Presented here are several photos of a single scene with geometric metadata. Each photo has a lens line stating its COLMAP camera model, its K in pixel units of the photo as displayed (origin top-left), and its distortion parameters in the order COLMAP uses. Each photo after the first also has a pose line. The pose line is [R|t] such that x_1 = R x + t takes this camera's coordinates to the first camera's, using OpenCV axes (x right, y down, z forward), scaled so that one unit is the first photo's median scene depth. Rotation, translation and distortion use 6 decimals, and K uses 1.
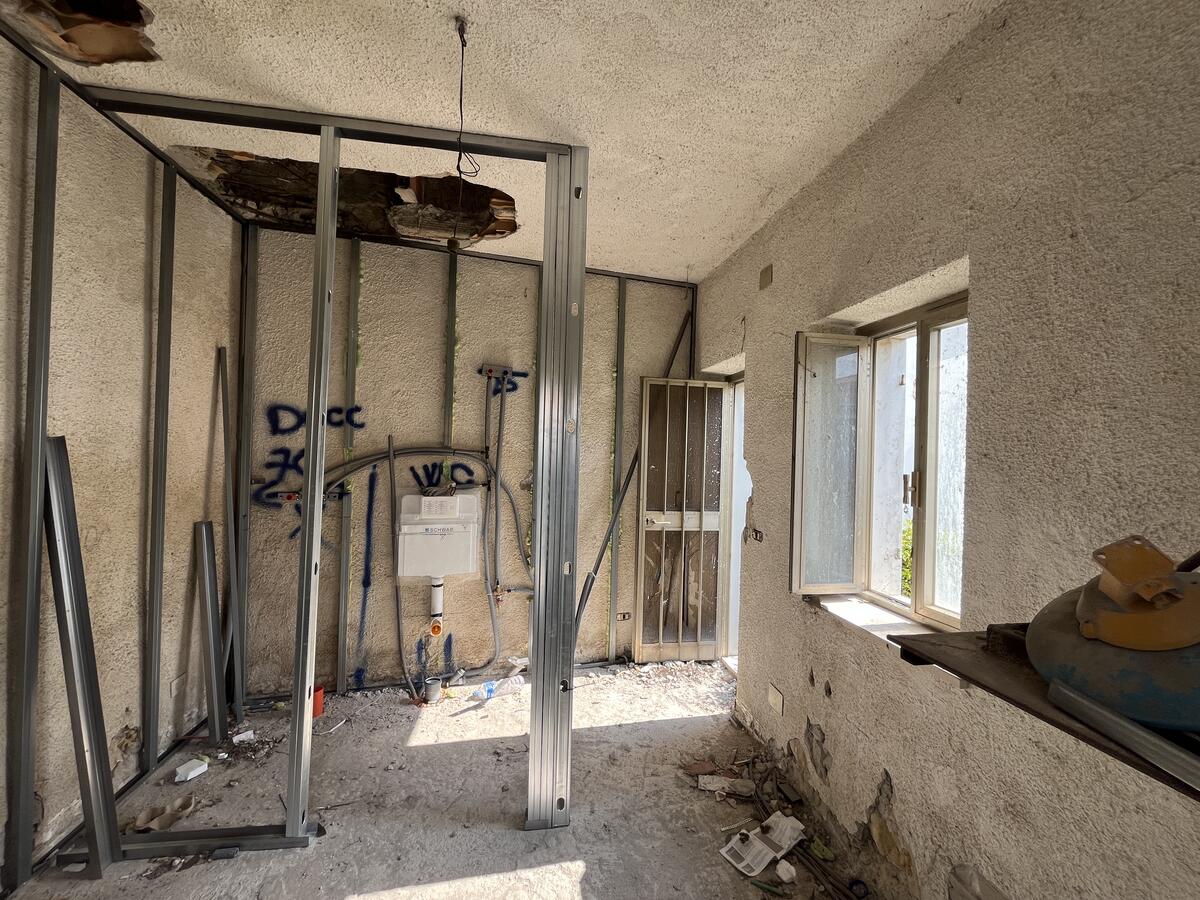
lens RADIAL K [[489.1, 0, 599.0], [0, 489.1, 448.9], [0, 0, 1]] dist [-0.002456, -0.000351]
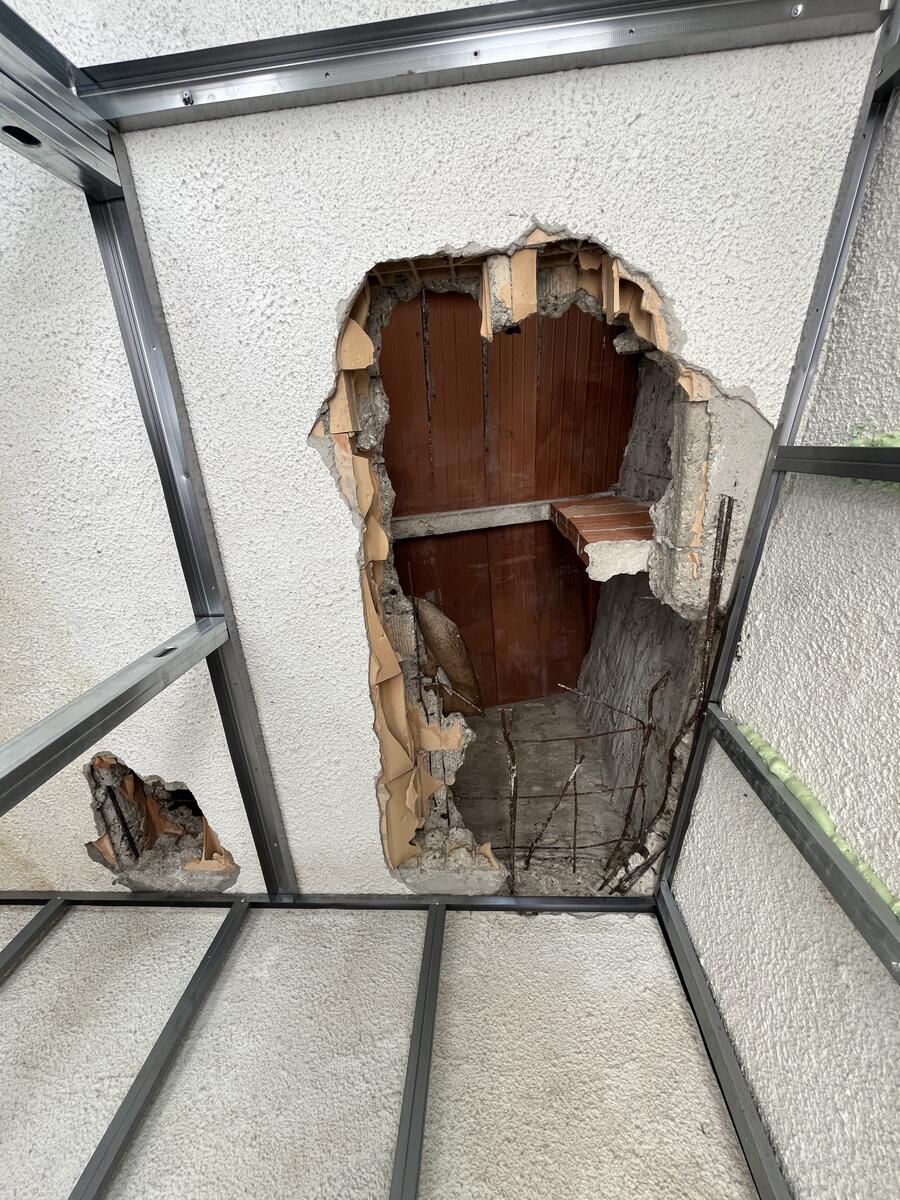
lens RADIAL K [[488.8, 0, 450.0], [0, 488.8, 600.0], [0, 0, 1]] dist [-0.002596, 0.000450]
pose [[-0.213761, -0.943300, -0.253953, -0.298395], [-0.075684, 0.275172, -0.958411, -0.083503], [0.973950, -0.185651, -0.130214, 0.944738]]
